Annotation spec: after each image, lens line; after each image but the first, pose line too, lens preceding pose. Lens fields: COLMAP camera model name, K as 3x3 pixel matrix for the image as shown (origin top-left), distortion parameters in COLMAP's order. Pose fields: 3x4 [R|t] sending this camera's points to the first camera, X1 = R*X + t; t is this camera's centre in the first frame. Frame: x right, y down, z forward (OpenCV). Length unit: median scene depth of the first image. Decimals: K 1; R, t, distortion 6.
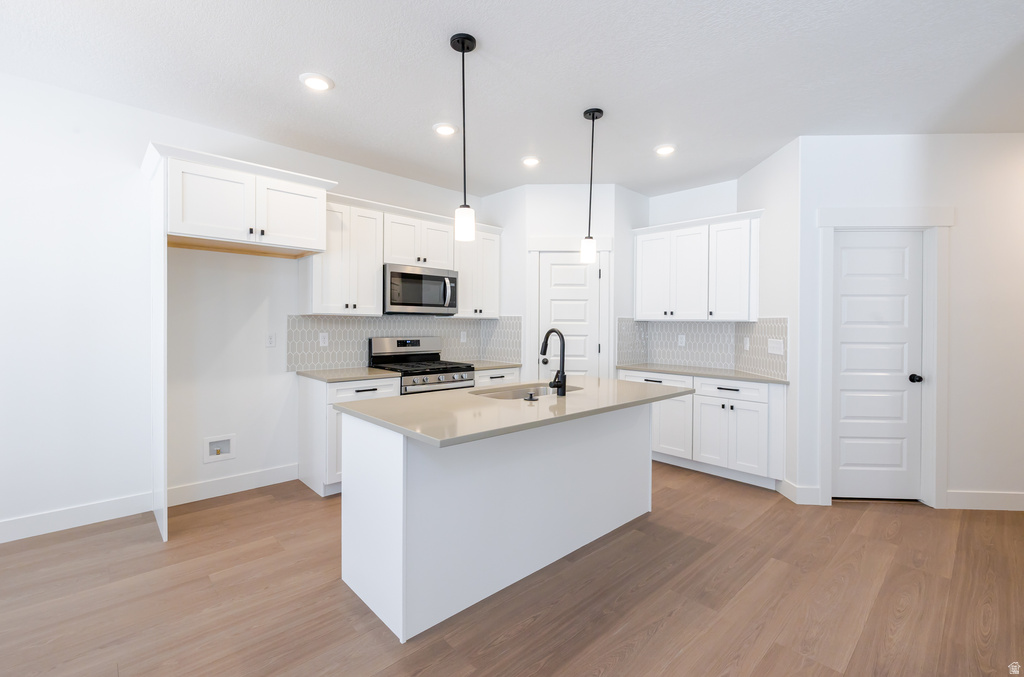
lens RADIAL K [[454.1, 0, 504.5], [0, 454.1, 328.2], [0, 0, 1]] dist [0.000816, 0.000200]
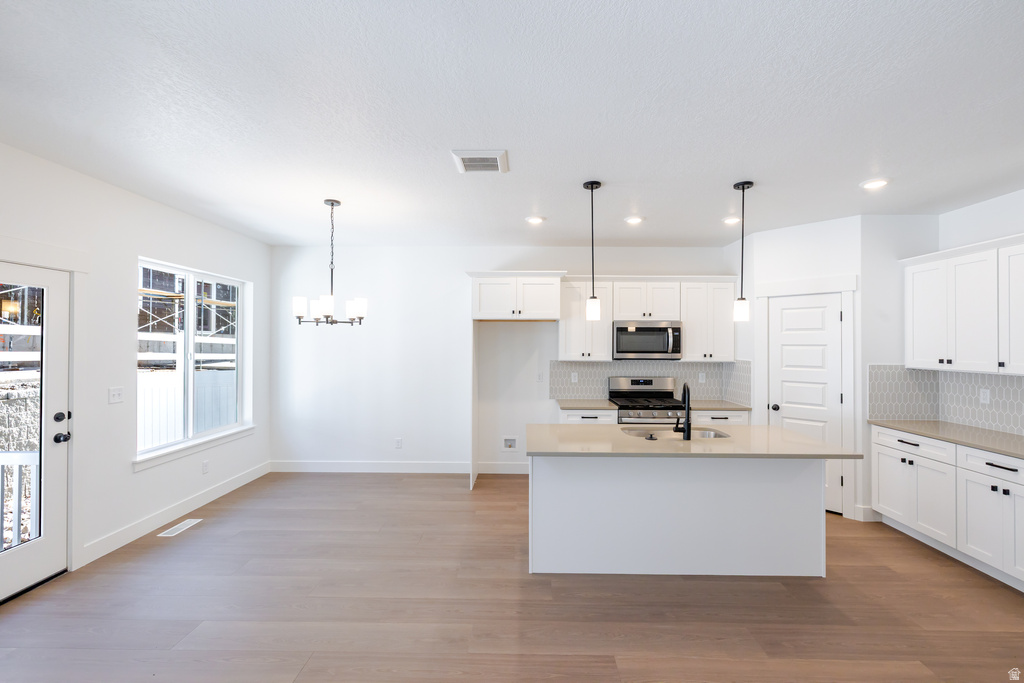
lens RADIAL K [[446.0, 0, 520.8], [0, 446.0, 340.9], [0, 0, 1]] dist [0.000808, 0.000181]
pose [[0.724040, -0.010672, -0.689675, 0.439967], [-0.004498, 0.999786, -0.020192, -0.060721], [0.689743, 0.017722, 0.723837, -0.108255]]
